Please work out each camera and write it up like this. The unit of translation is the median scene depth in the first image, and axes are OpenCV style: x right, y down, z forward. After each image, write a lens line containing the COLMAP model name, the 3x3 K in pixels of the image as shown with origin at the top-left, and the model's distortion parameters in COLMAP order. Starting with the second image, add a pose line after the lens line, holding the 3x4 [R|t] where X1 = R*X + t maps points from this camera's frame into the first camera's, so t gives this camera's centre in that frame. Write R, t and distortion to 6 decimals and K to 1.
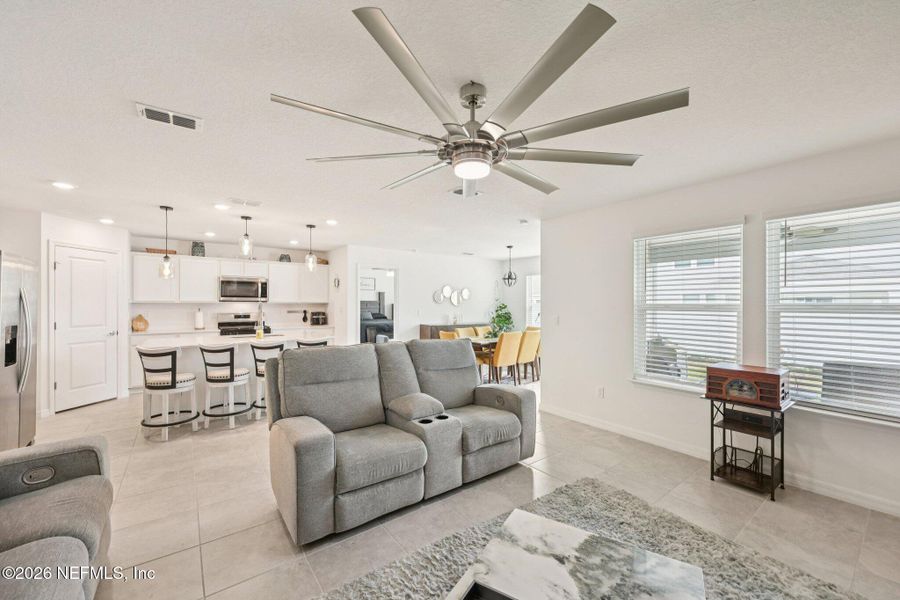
lens RADIAL K [[352.8, 0, 452.5], [0, 352.8, 300.6], [0, 0, 1]] dist [-0.001828, 0.000125]
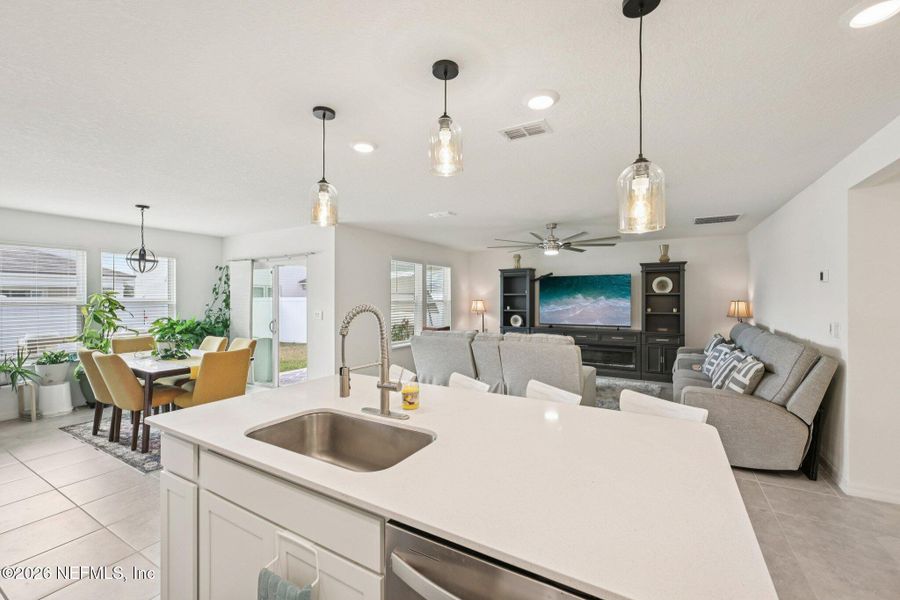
lens RADIAL K [[369.1, 0, 455.2], [0, 369.1, 295.6], [0, 0, 1]] dist [0.008510, -0.000161]
pose [[-0.388840, 0.002565, 0.921302, -0.675511], [-0.007752, 0.999952, -0.006055, -0.002422], [-0.921273, -0.009497, -0.388801, 0.822686]]
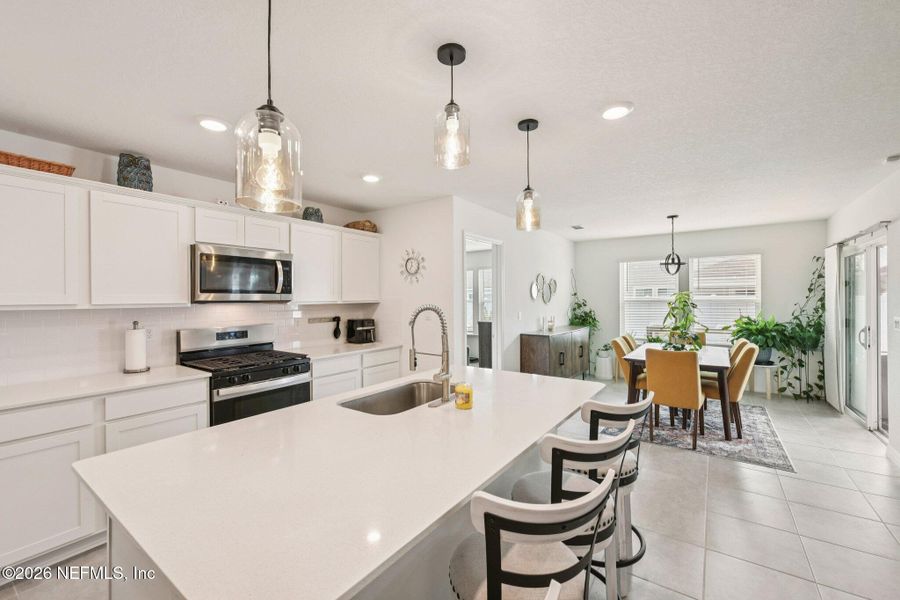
lens RADIAL K [[369.1, 0, 448.8], [0, 369.1, 303.2], [0, 0, 1]] dist [0.008510, -0.000161]
pose [[0.954216, -0.013704, 0.298805, -0.502257], [0.007696, 0.999744, 0.021273, -0.004405], [-0.299021, -0.018000, 0.954077, 0.487529]]
